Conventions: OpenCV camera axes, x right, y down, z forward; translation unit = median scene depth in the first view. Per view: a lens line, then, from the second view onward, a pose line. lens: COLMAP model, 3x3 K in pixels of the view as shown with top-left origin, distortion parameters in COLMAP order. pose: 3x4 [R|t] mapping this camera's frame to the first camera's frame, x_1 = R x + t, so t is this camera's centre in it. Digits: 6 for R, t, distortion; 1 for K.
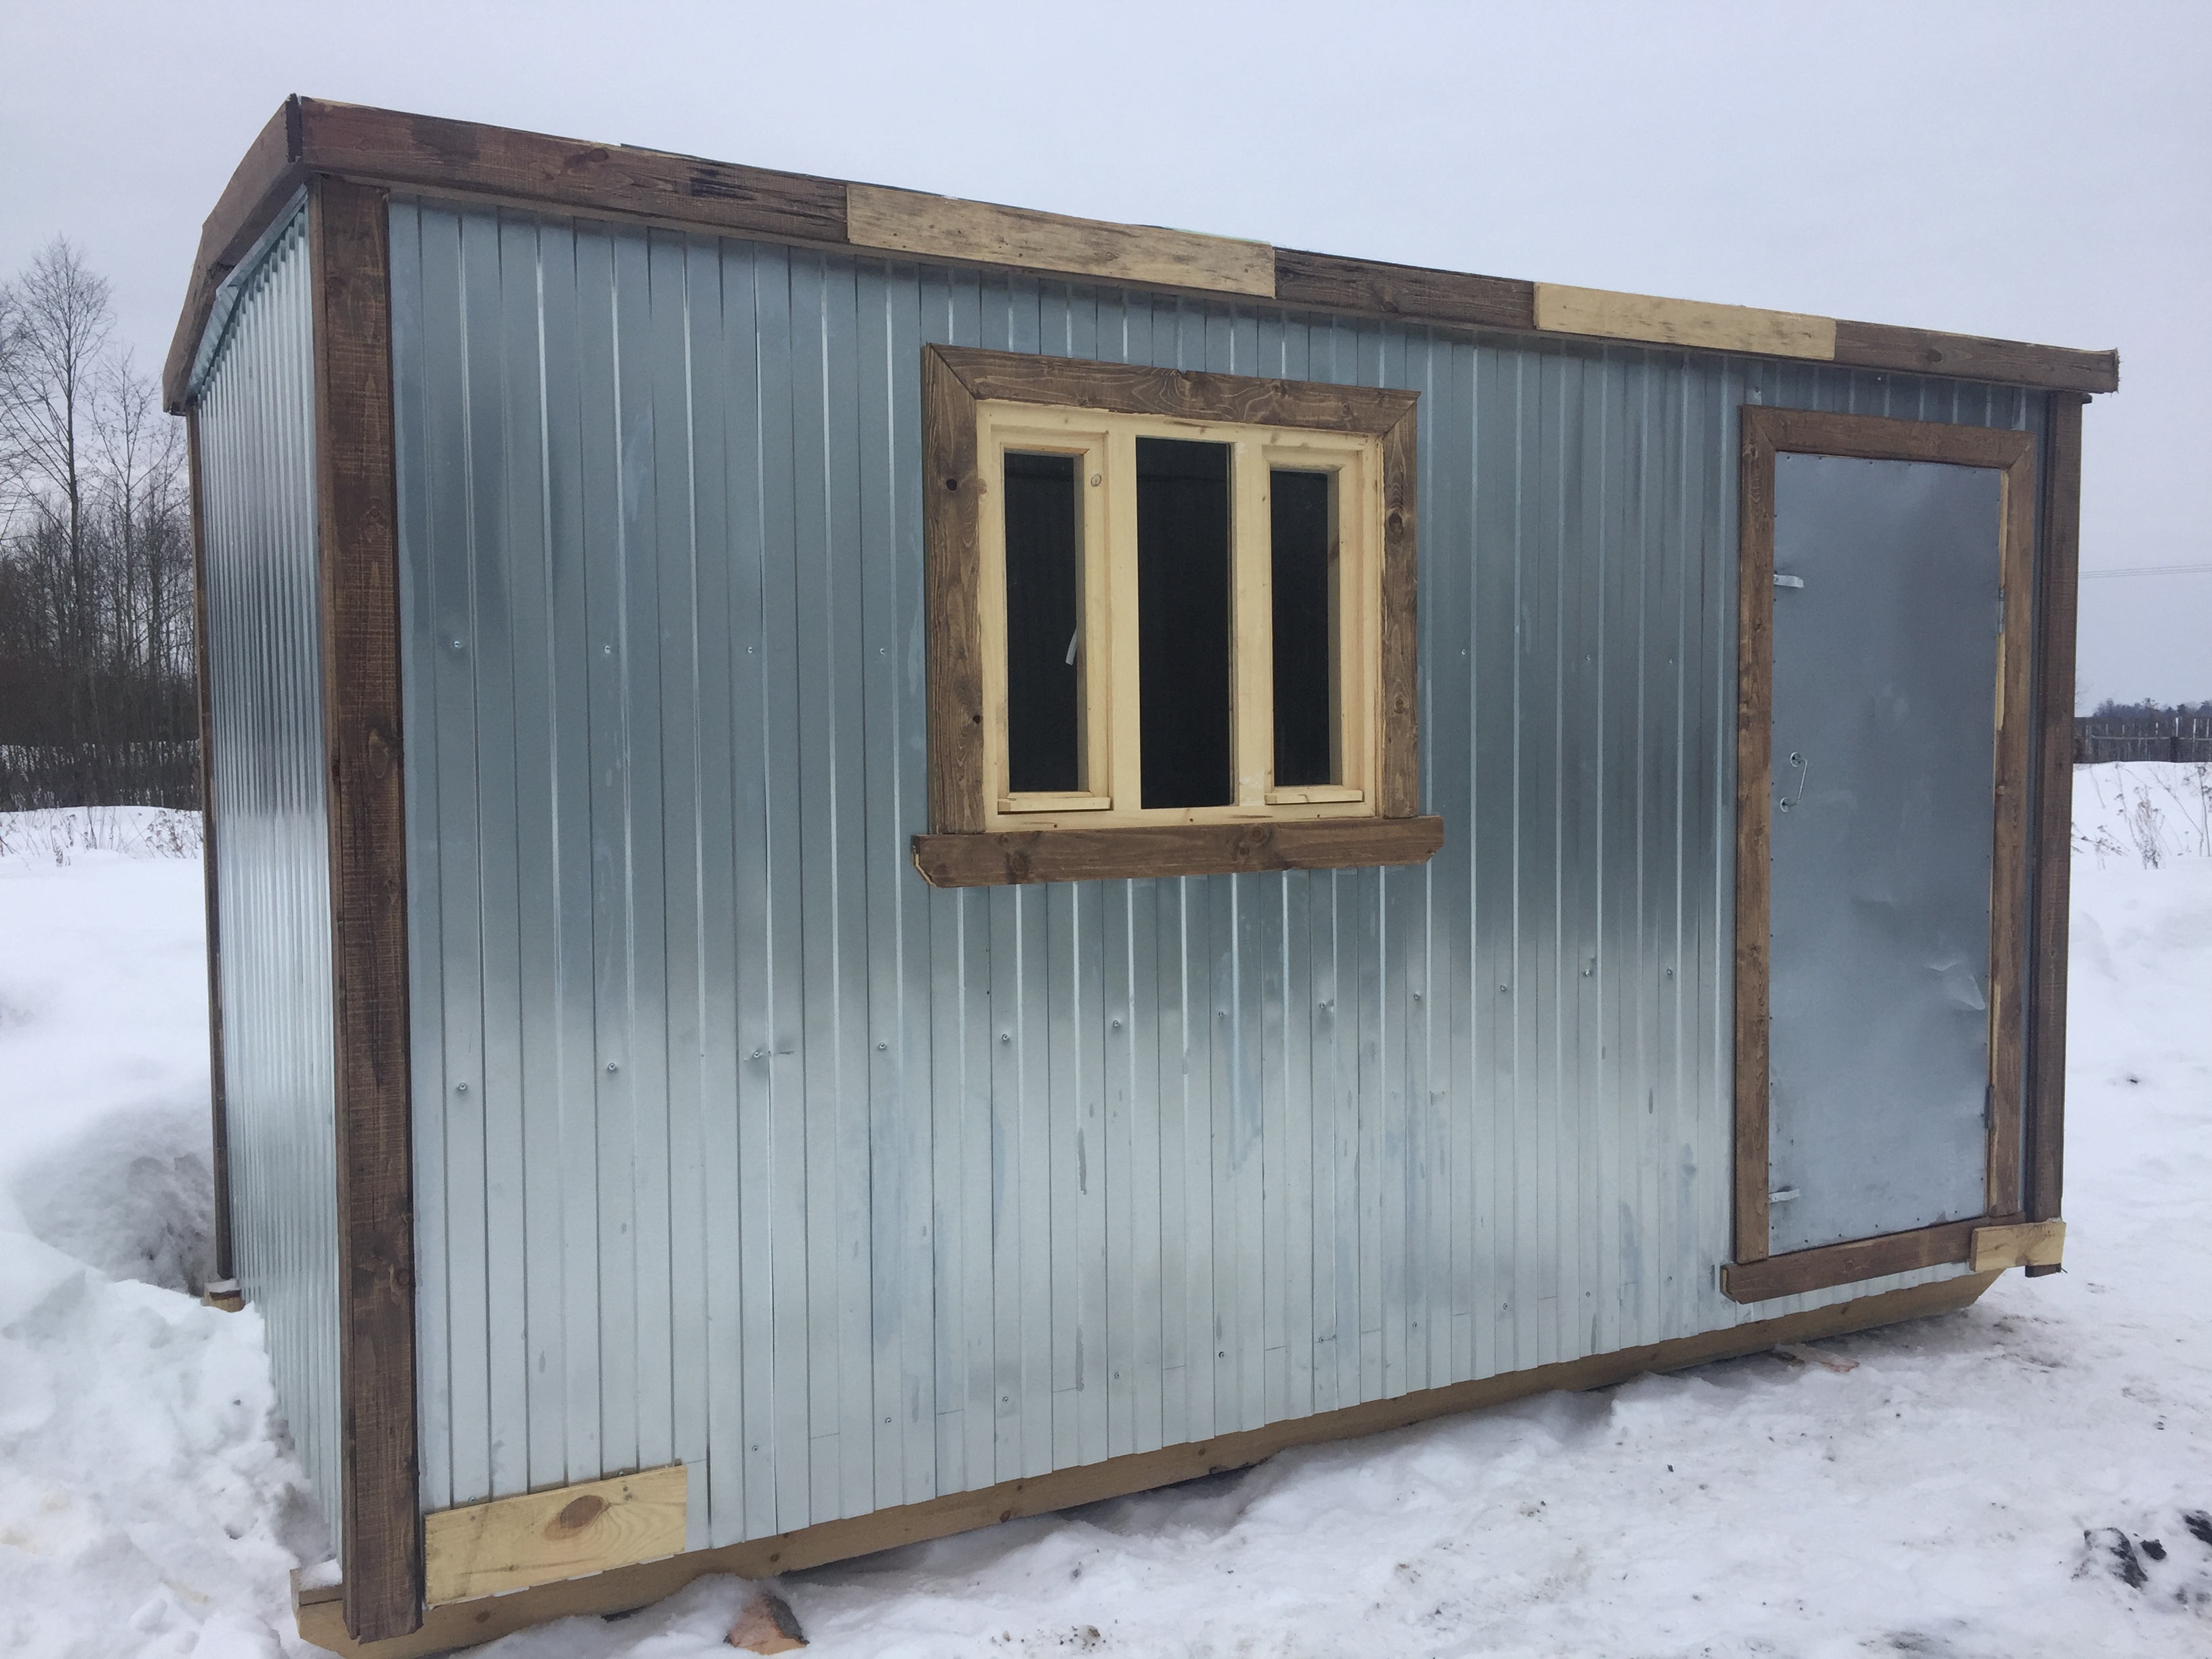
lens RADIAL K [[1886.4, 0, 1106.0], [0, 1886.4, 829.5], [0, 0, 1]] dist [0.082595, -0.106141]
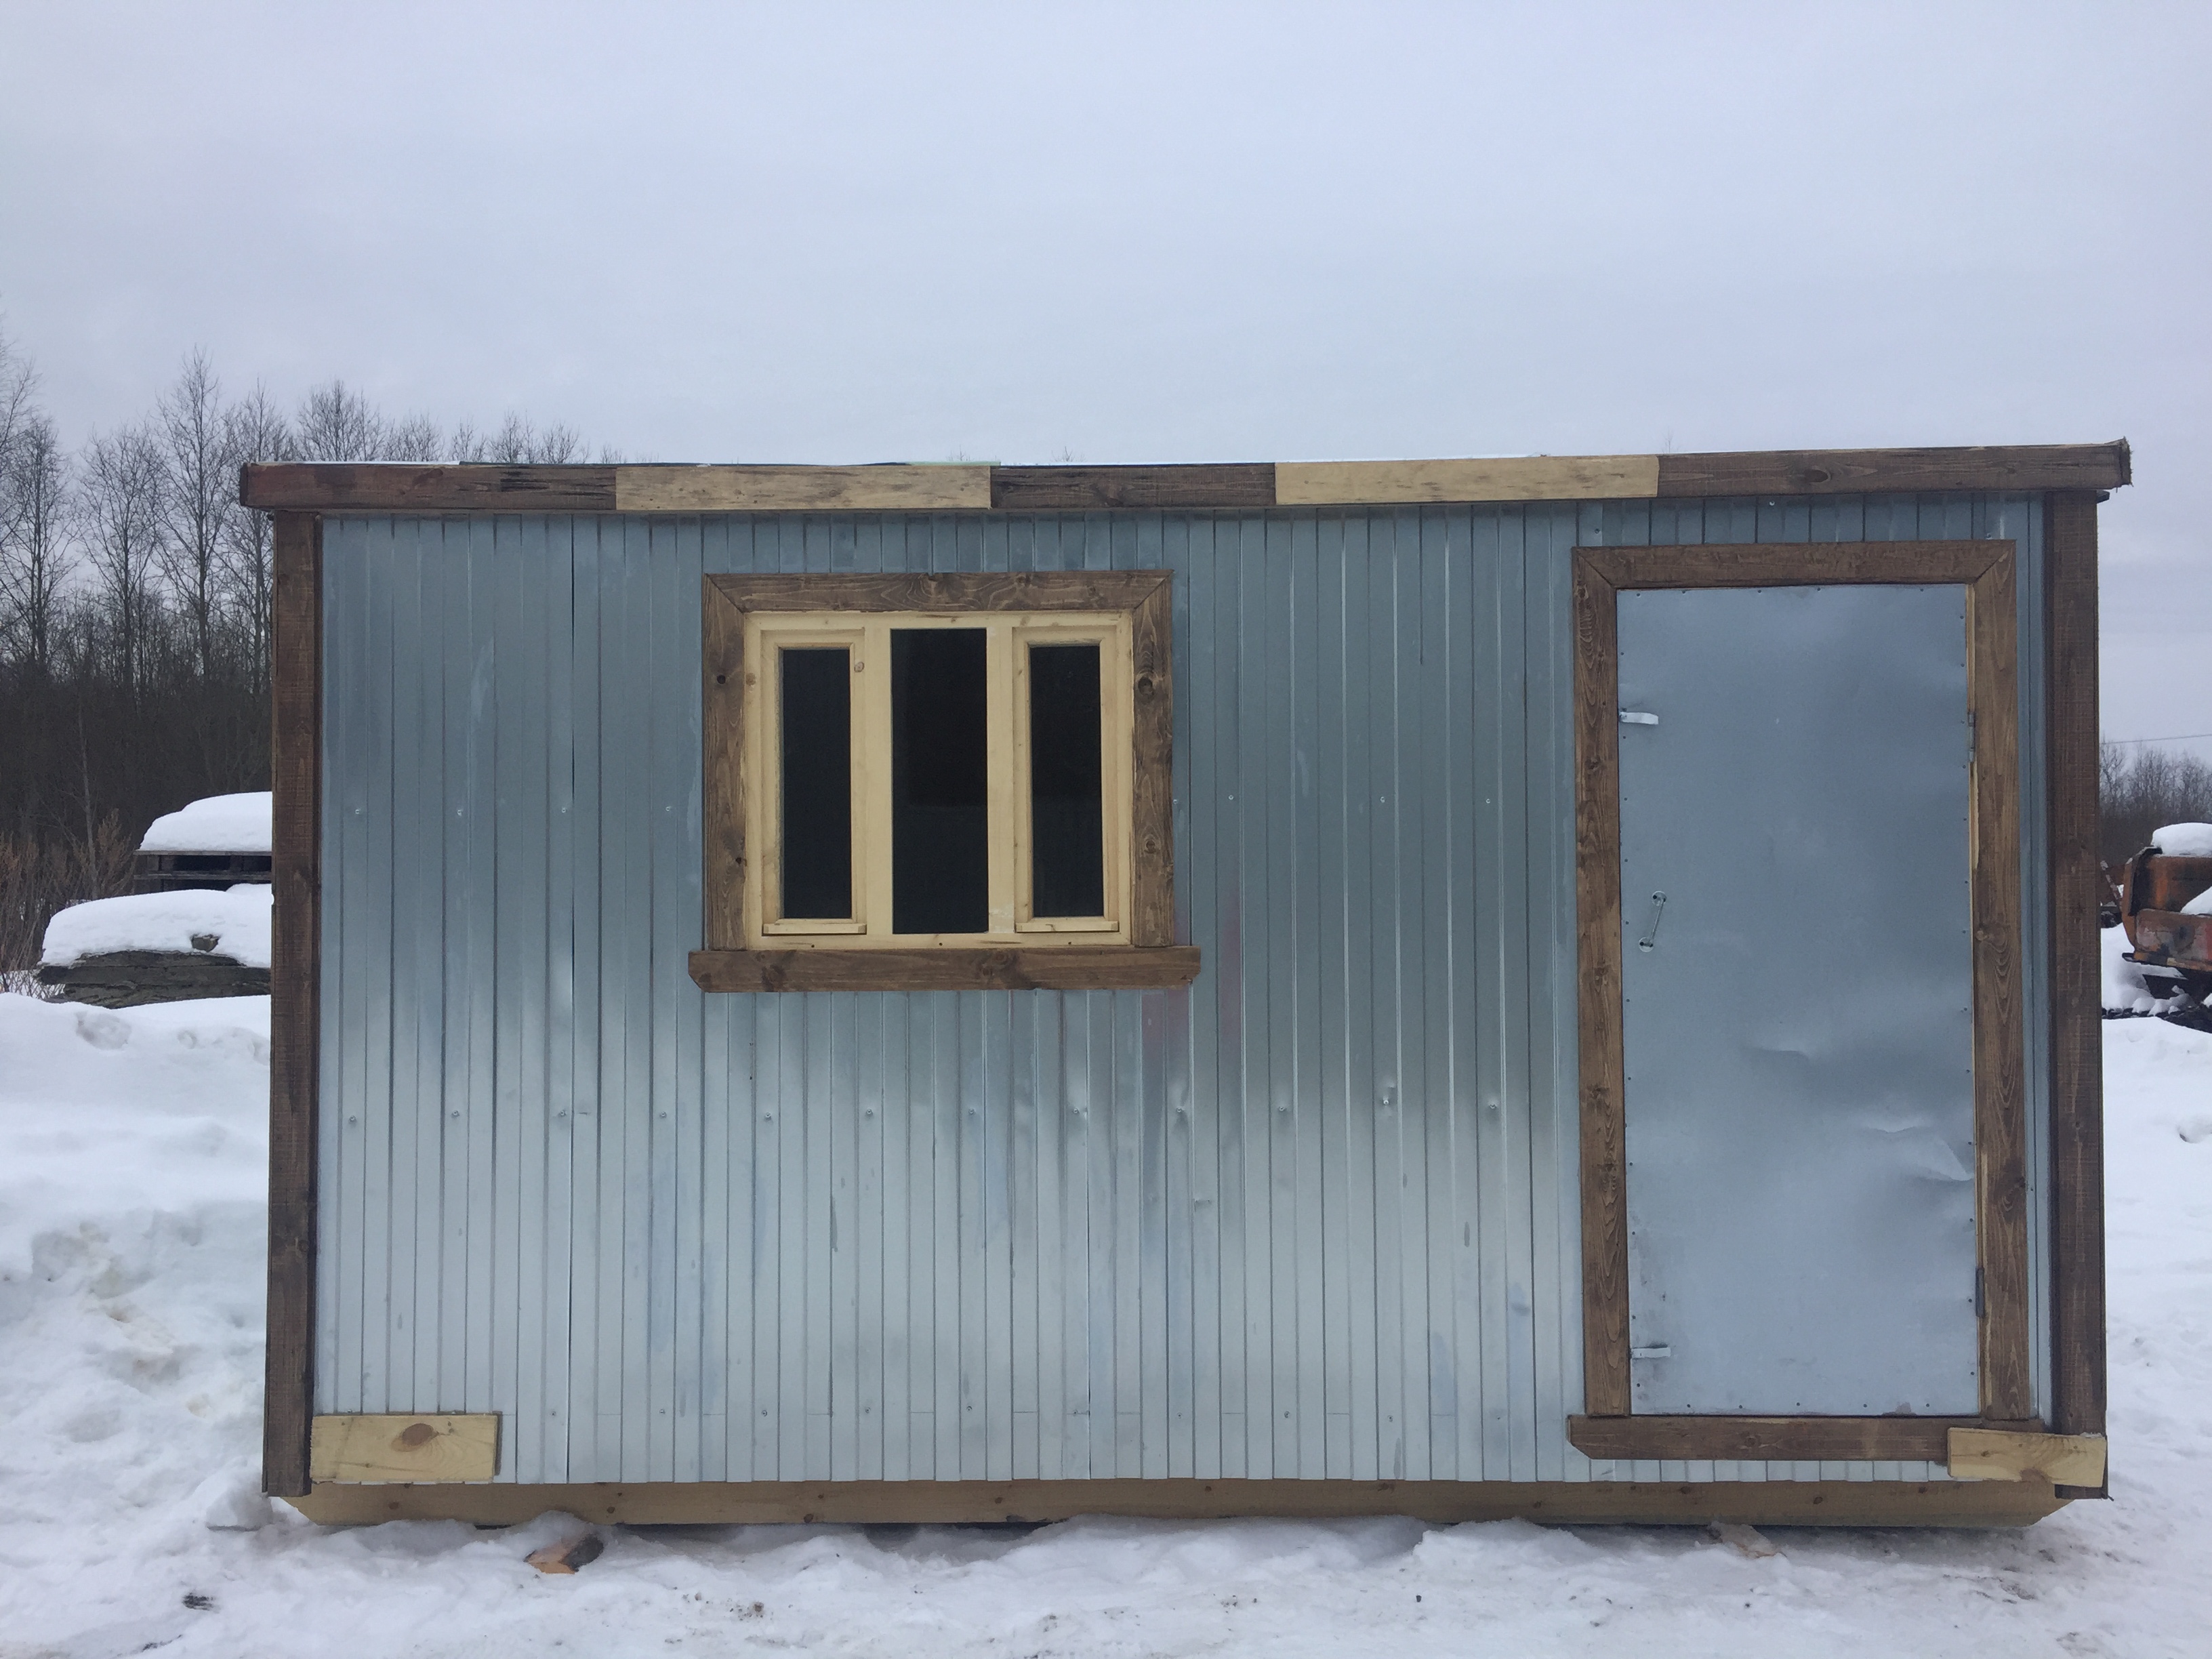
lens RADIAL K [[1886.4, 0, 1106.0], [0, 1886.4, 829.5], [0, 0, 1]] dist [0.082595, -0.106141]
pose [[0.867057, -0.008670, -0.498134, 0.714753], [-0.024337, 0.997918, -0.059730, -0.008404], [0.497614, 0.063912, 0.865041, 0.017887]]
